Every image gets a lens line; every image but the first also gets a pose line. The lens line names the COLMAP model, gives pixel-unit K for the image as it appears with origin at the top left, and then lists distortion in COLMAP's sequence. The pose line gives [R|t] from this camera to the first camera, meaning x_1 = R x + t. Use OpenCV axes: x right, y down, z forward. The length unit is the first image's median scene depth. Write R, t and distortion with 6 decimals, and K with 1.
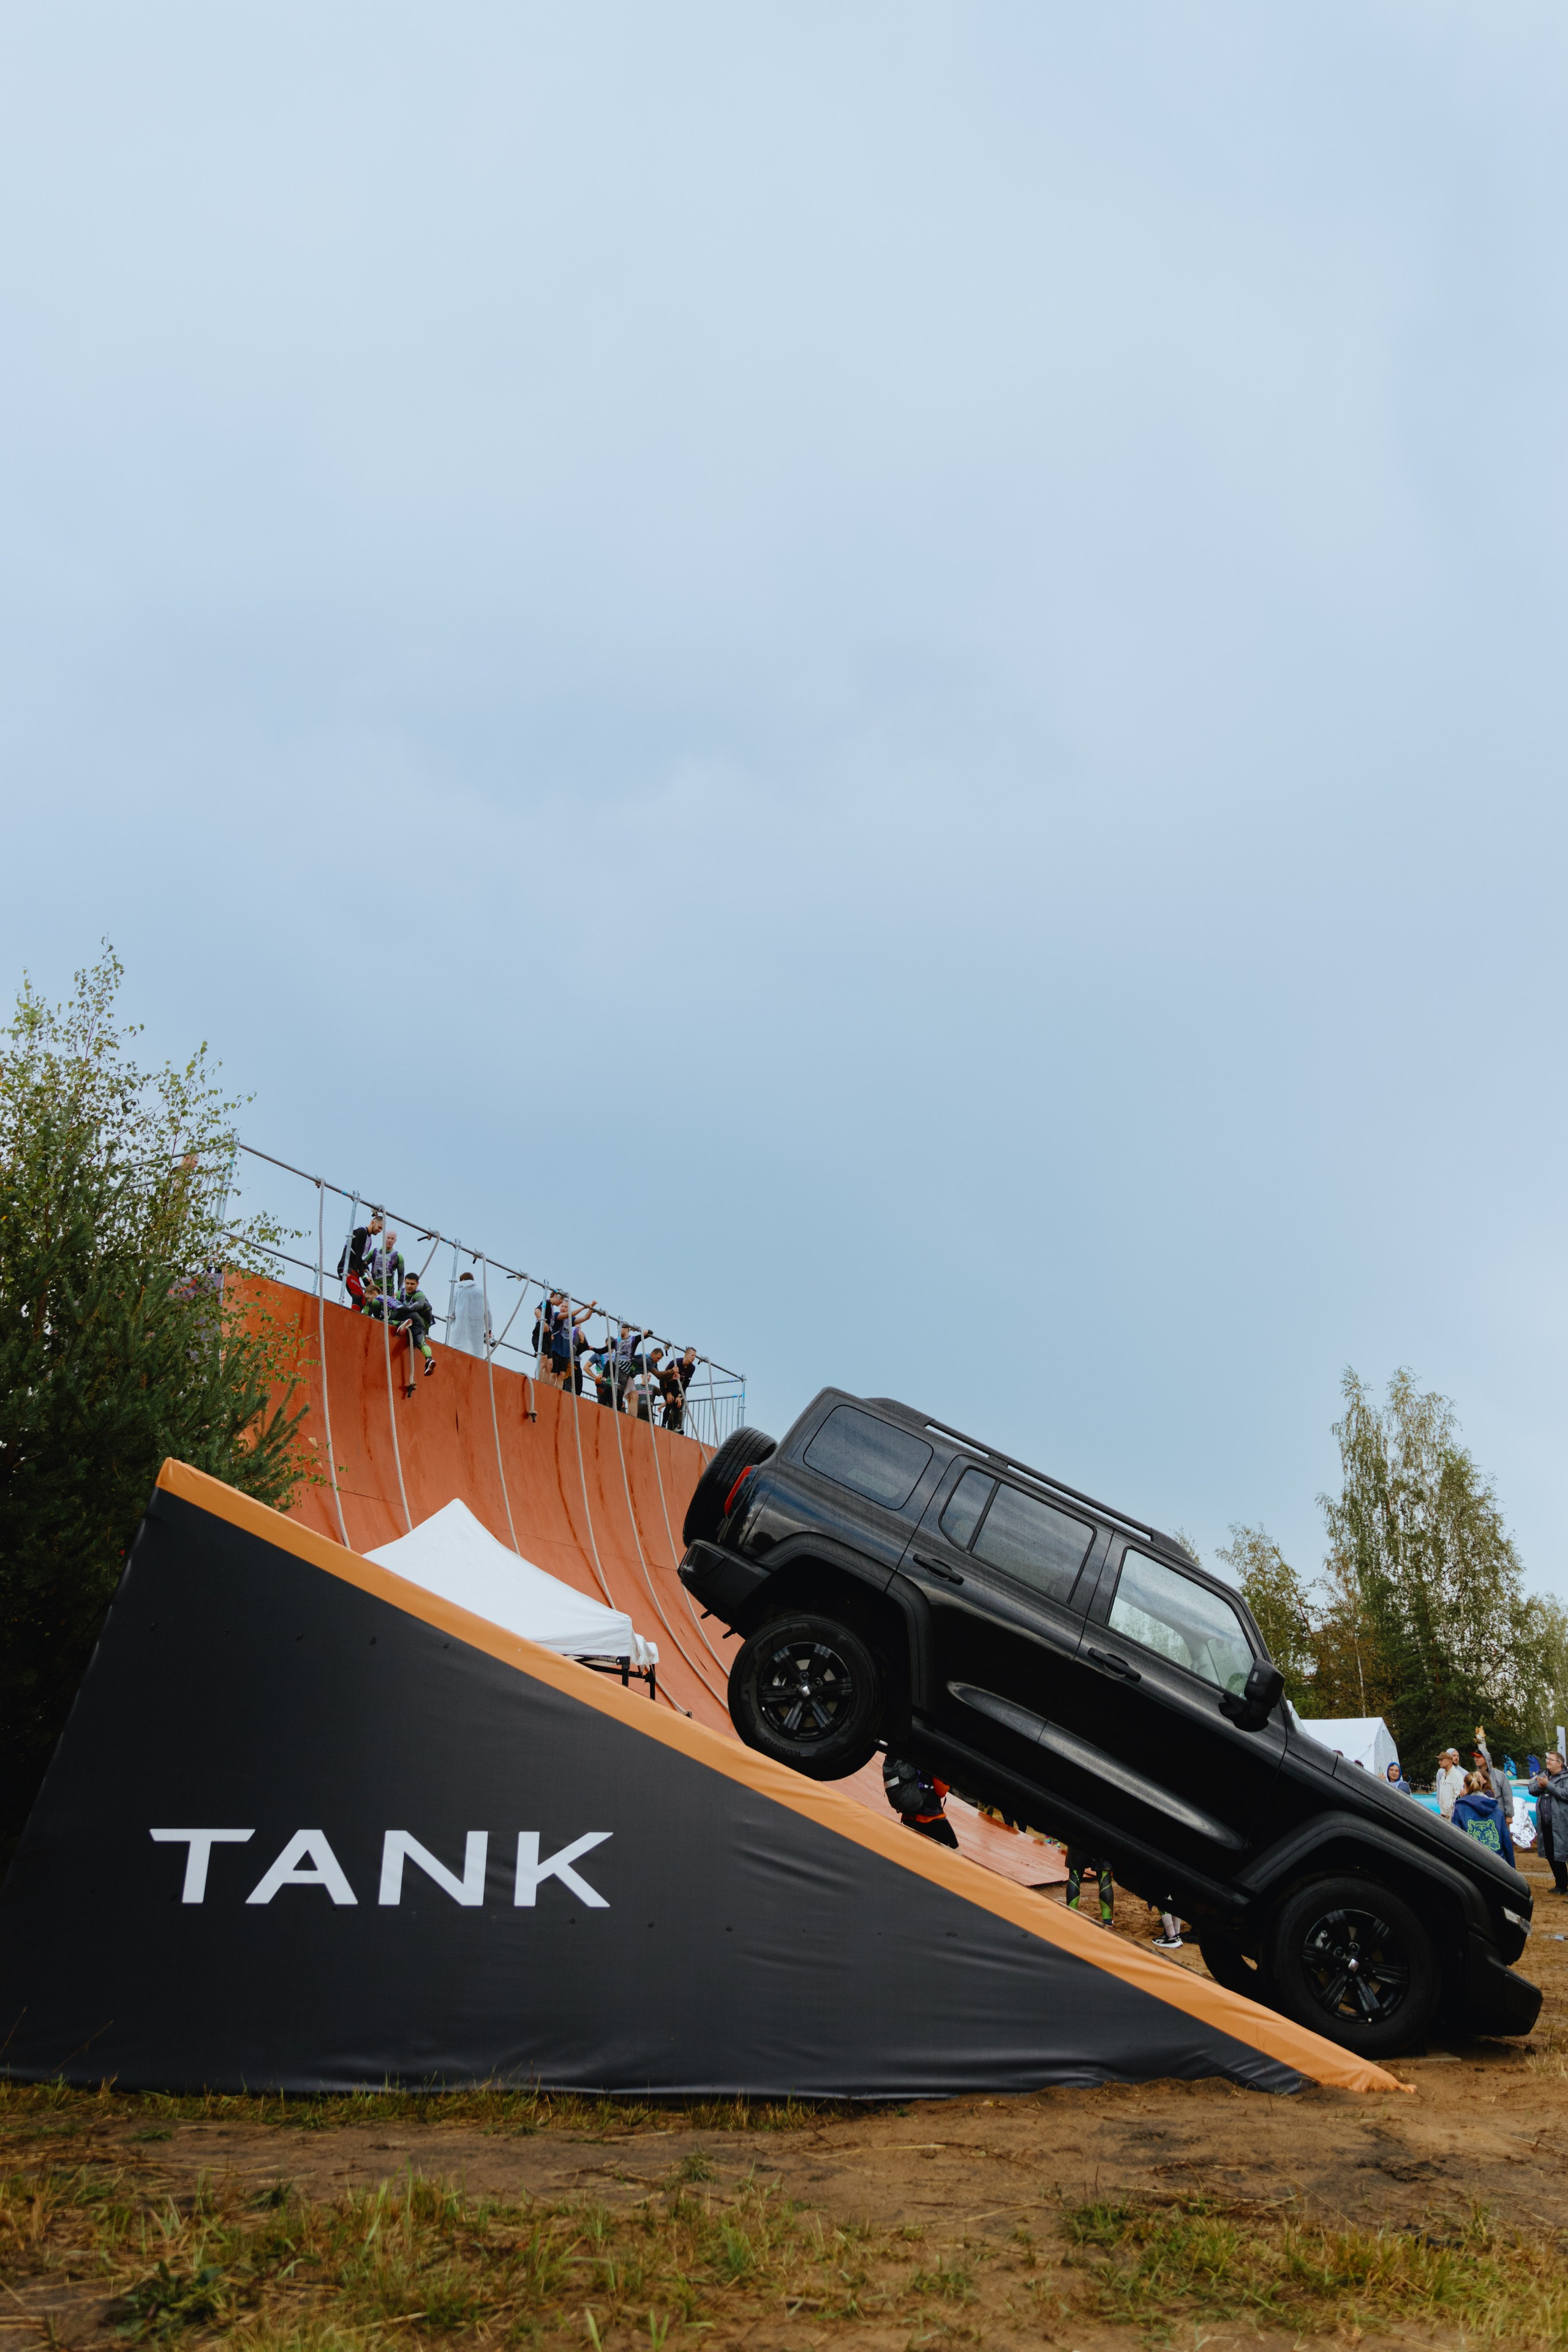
lens RADIAL K [[1554.8, 0, 783.7], [0, 1554.8, 1179.2], [0, 0, 1]] dist [-0.001328, -0.004605]
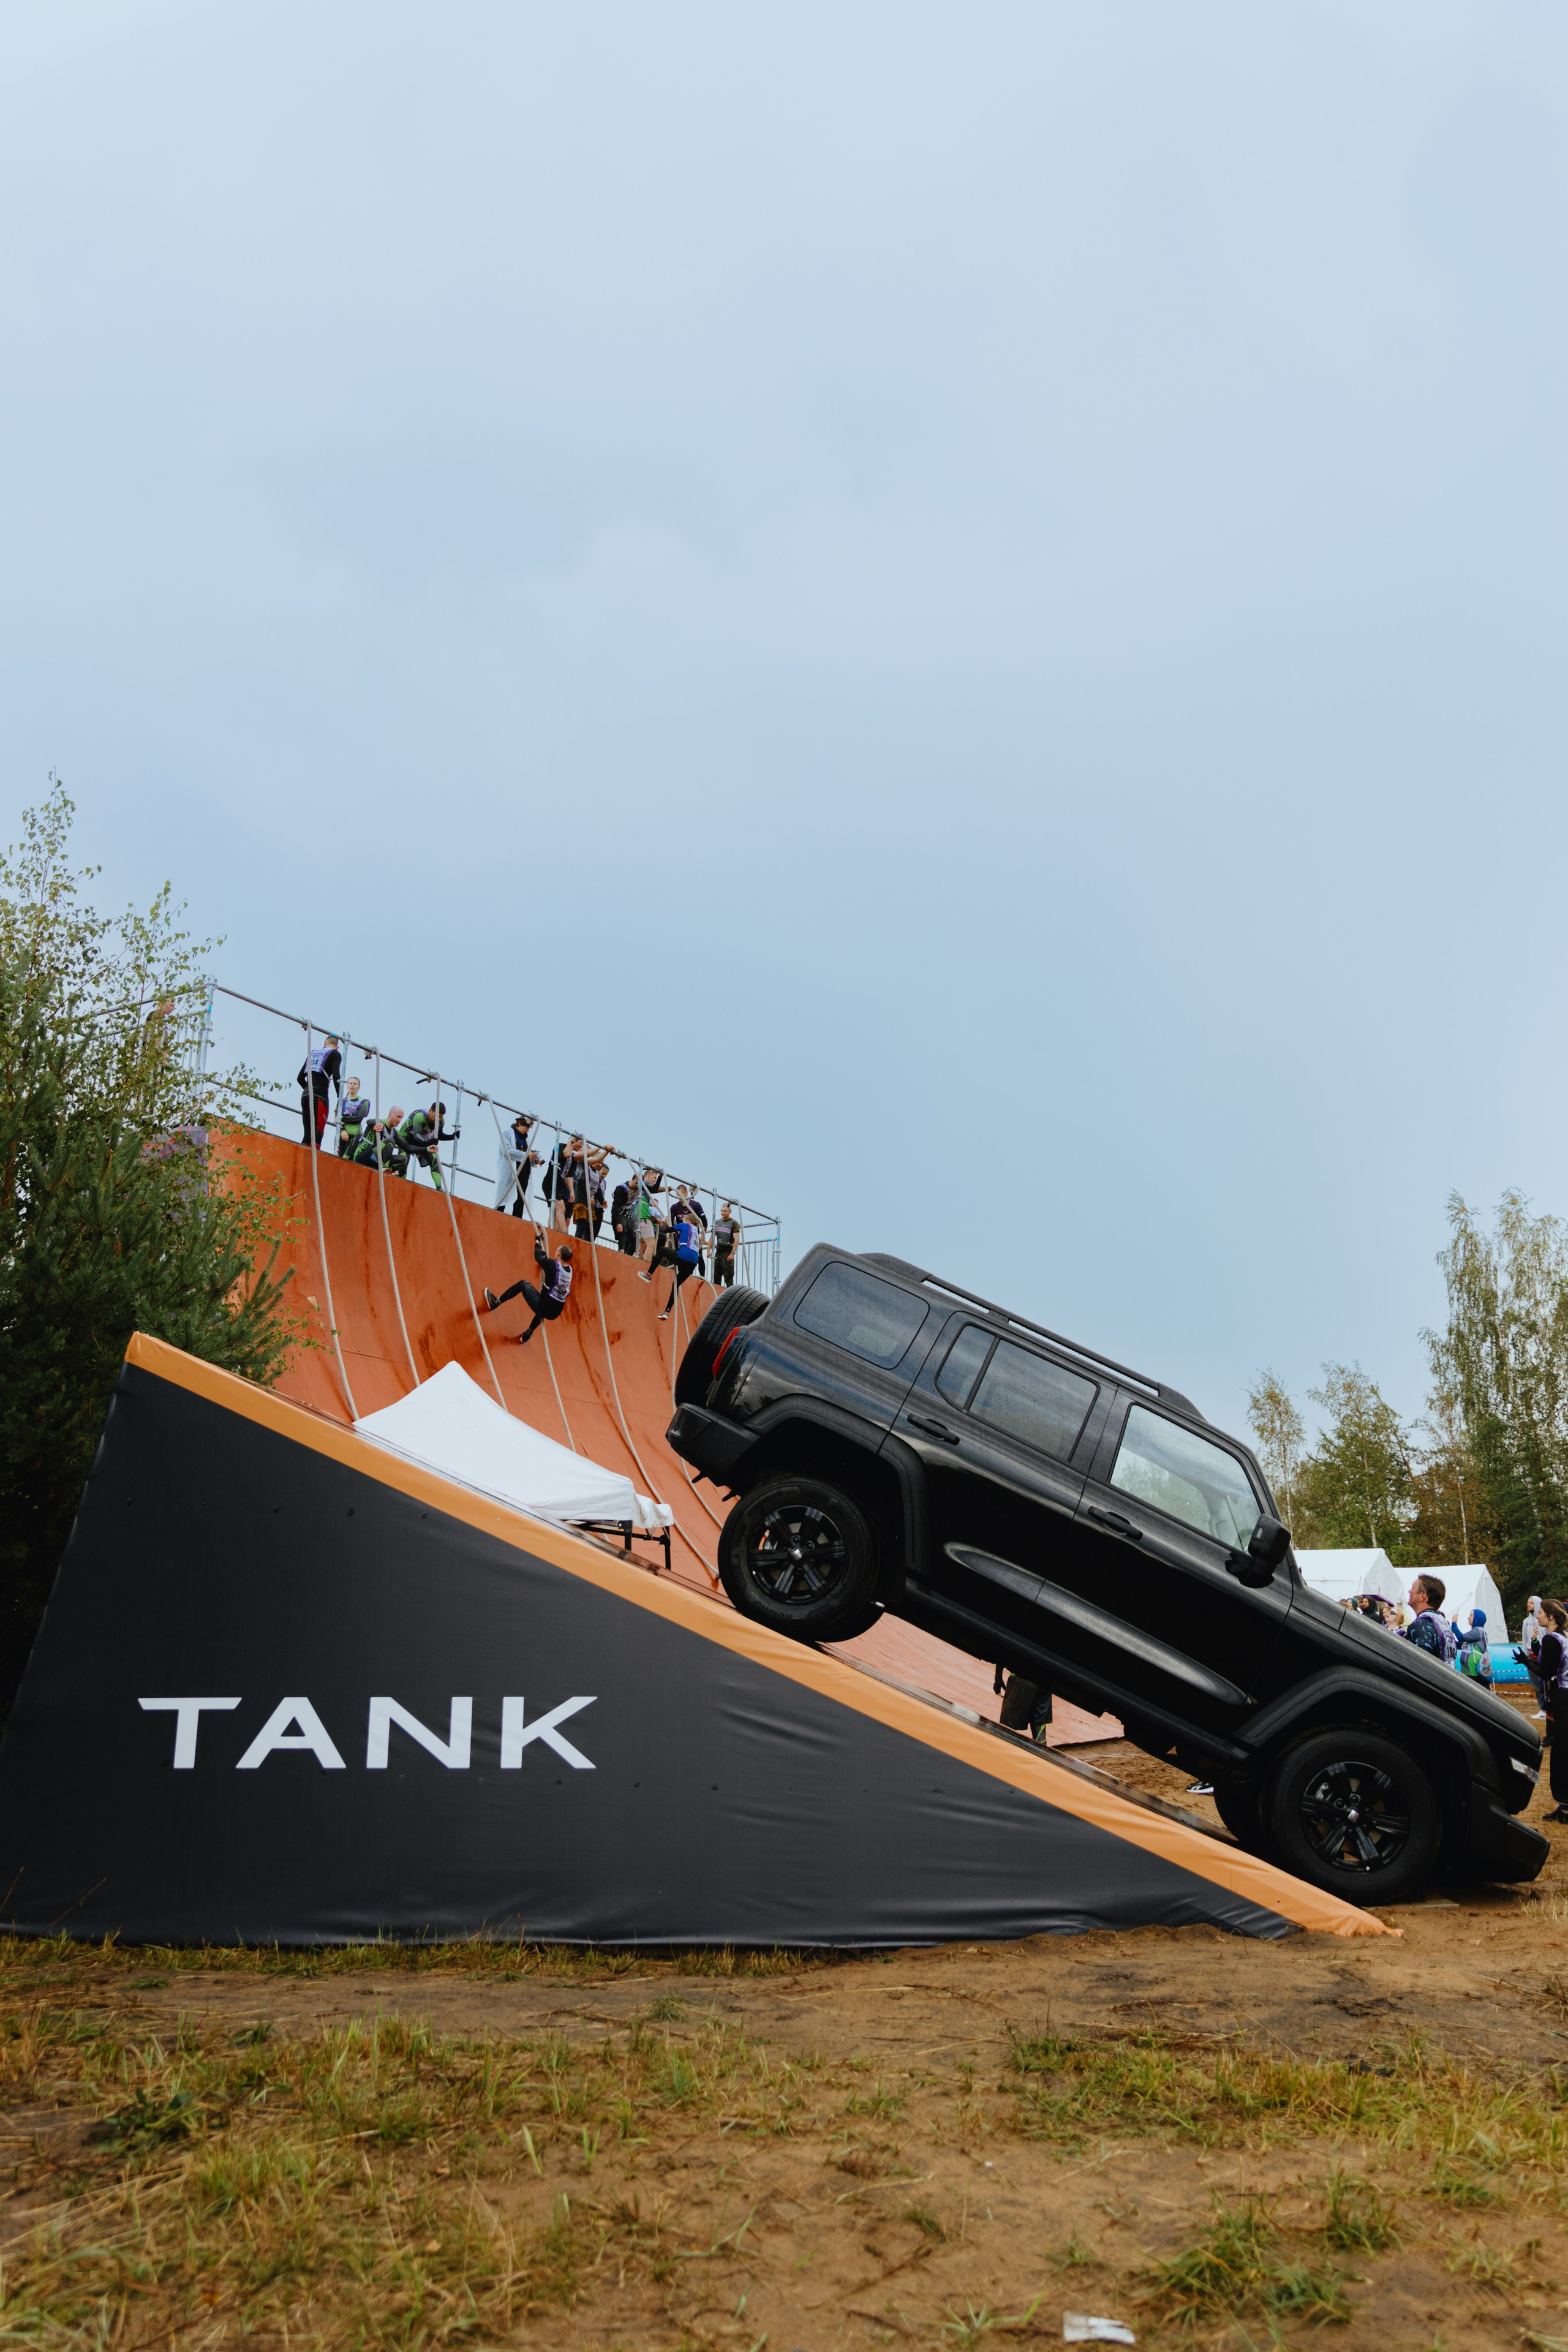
lens RADIAL K [[1714.9, 0, 782.9], [0, 1714.9, 1178.2], [0, 0, 1]] dist [-0.013872, 0.002119]
pose [[0.999168, -0.022770, -0.033821, 0.047053], [0.026228, 0.994066, 0.105569, -0.018708], [0.031216, -0.106368, 0.993837, -0.042761]]
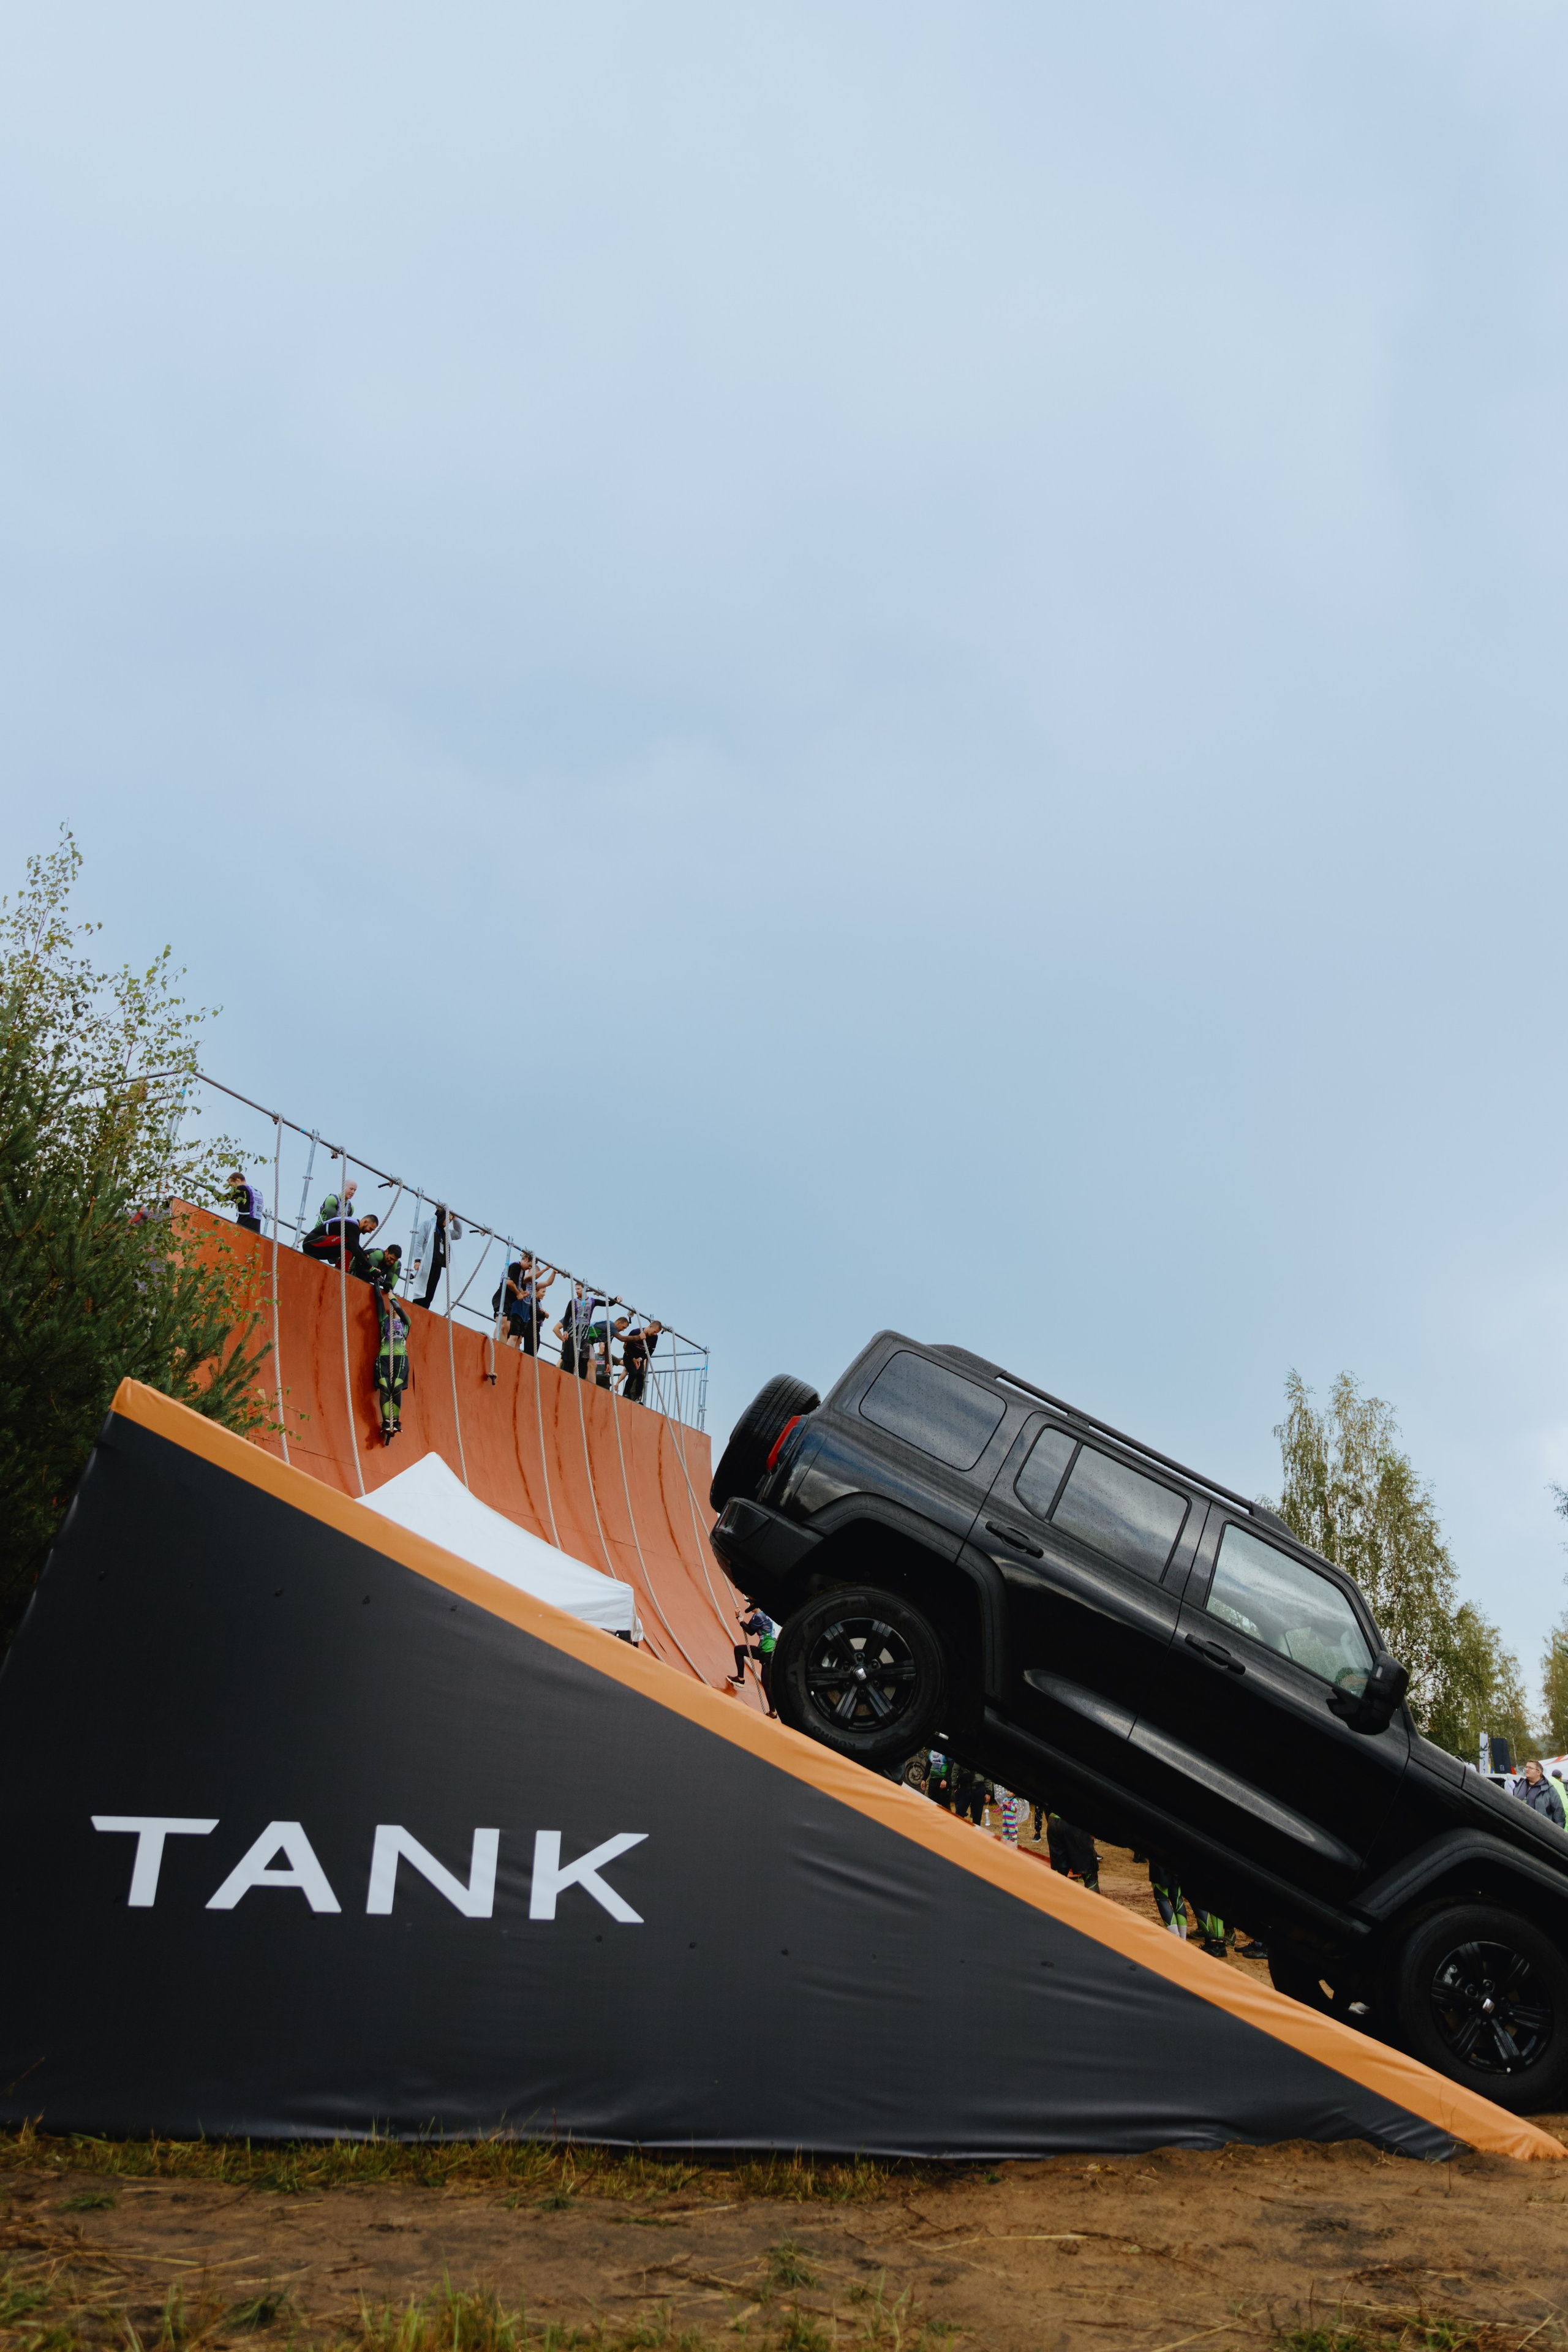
lens RADIAL K [[1554.8, 0, 786.8], [0, 1554.8, 1172.9], [0, 0, 1]] dist [-0.001328, -0.004605]
pose [[0.998338, 0.041774, 0.039711, -0.073720], [-0.041936, 0.999115, 0.003252, 0.048837], [-0.039540, -0.004912, 0.999206, 0.136357]]
